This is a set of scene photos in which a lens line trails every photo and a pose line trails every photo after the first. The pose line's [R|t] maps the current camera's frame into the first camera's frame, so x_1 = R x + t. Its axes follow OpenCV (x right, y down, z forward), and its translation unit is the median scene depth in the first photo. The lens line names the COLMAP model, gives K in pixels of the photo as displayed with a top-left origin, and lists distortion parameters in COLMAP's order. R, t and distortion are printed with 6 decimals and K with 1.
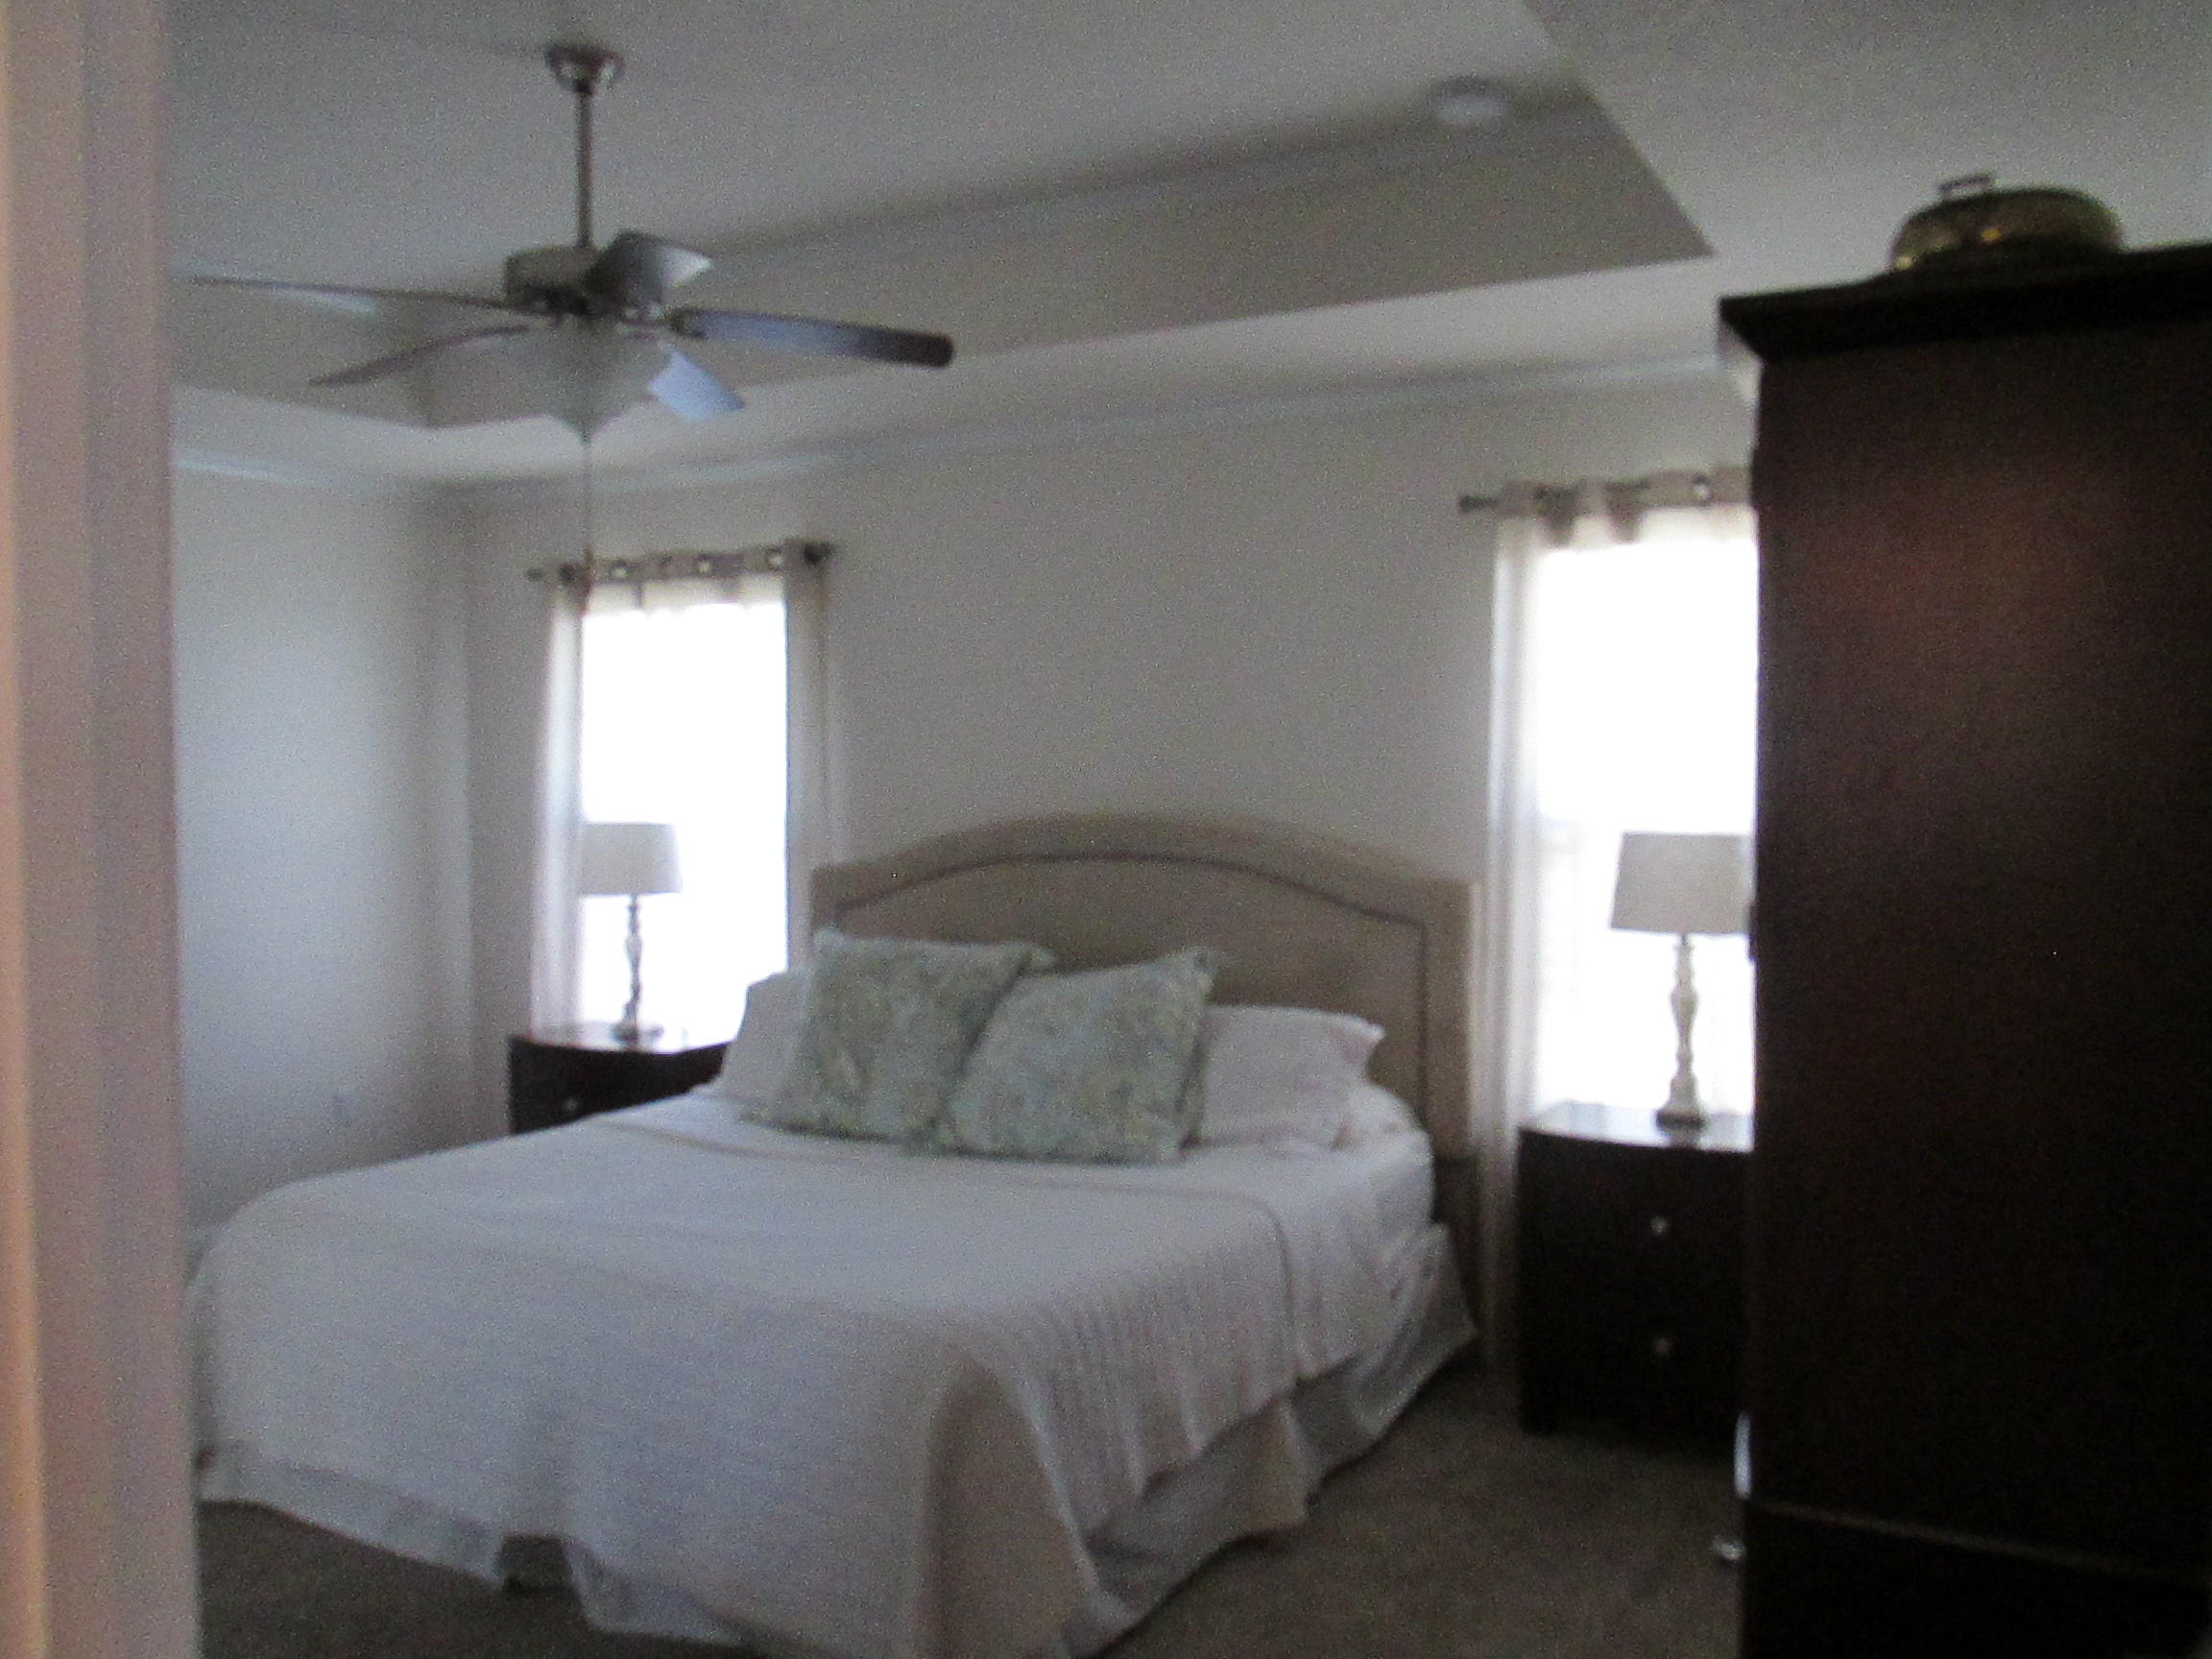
lens RADIAL K [[1860.8, 0, 1106.9], [0, 1860.8, 836.0], [0, 0, 1]] dist [-0.017948, -0.005870]
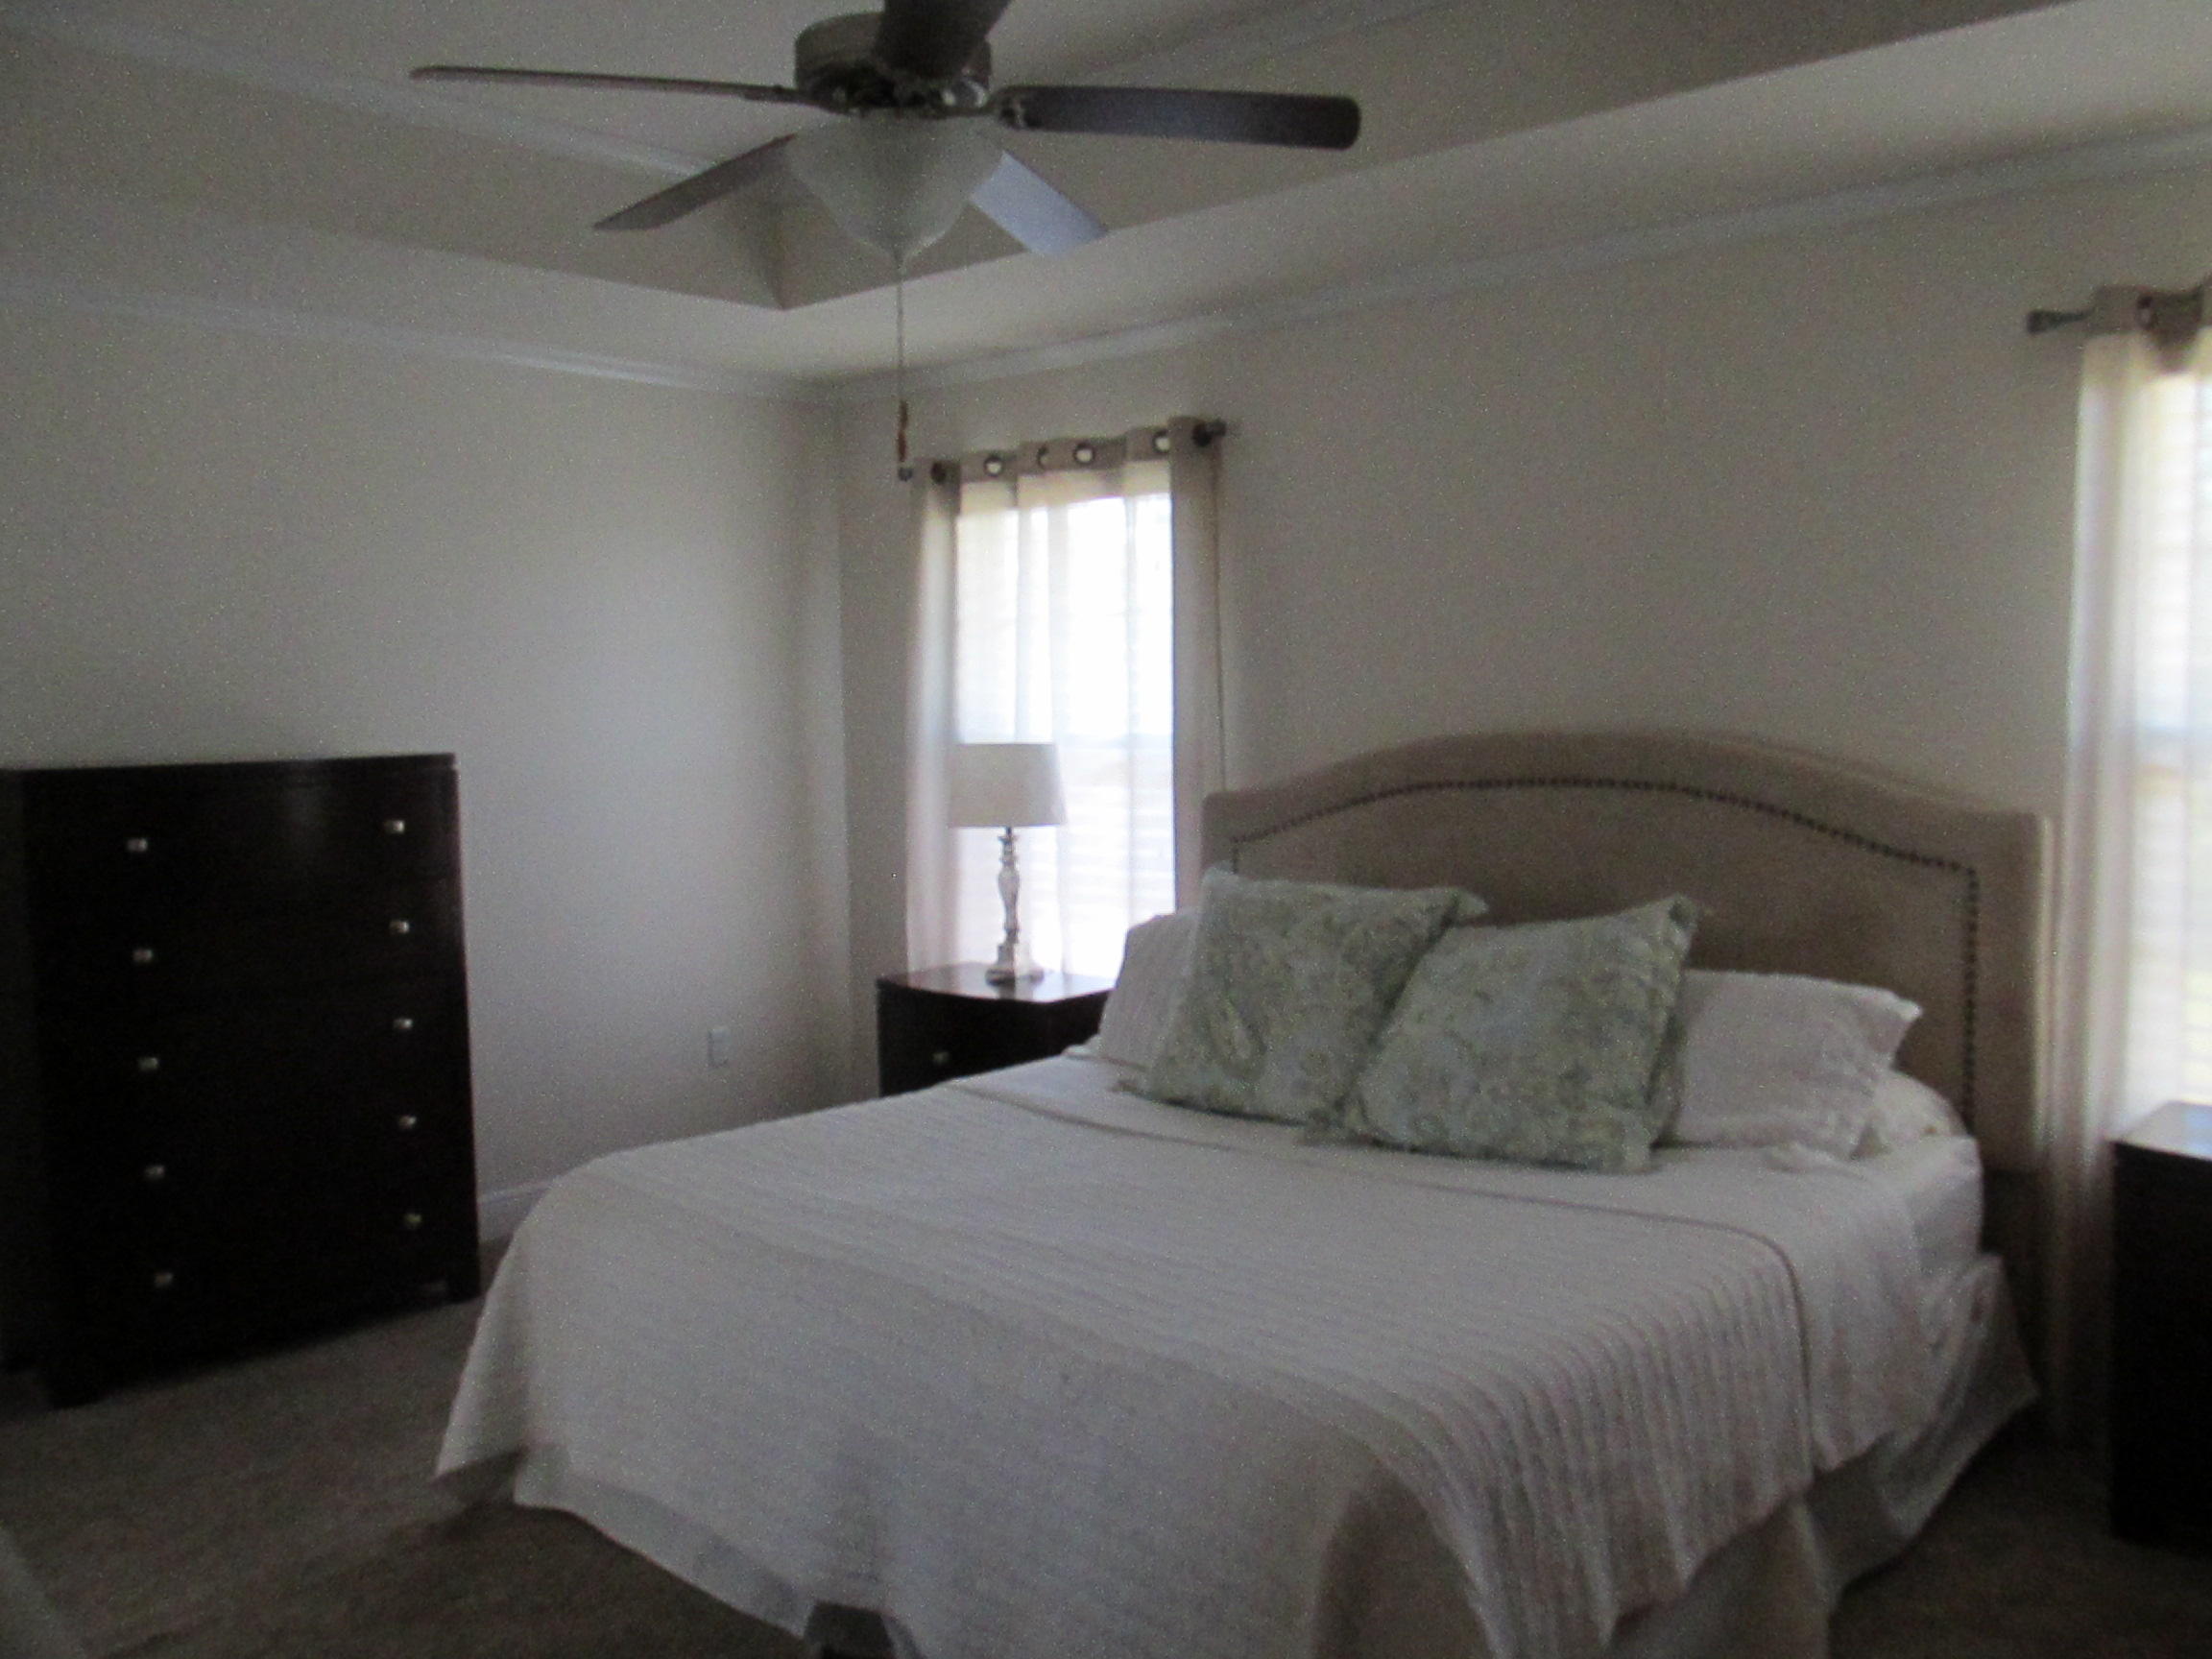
lens RADIAL K [[1860.8, 0, 1093.0], [0, 1860.8, 822.4], [0, 0, 1]] dist [-0.017948, -0.005870]
pose [[0.973120, 0.003347, -0.230276, -0.009851], [0.004535, 0.999422, 0.033687, 0.000207], [0.230256, -0.033826, 0.972542, 0.170743]]
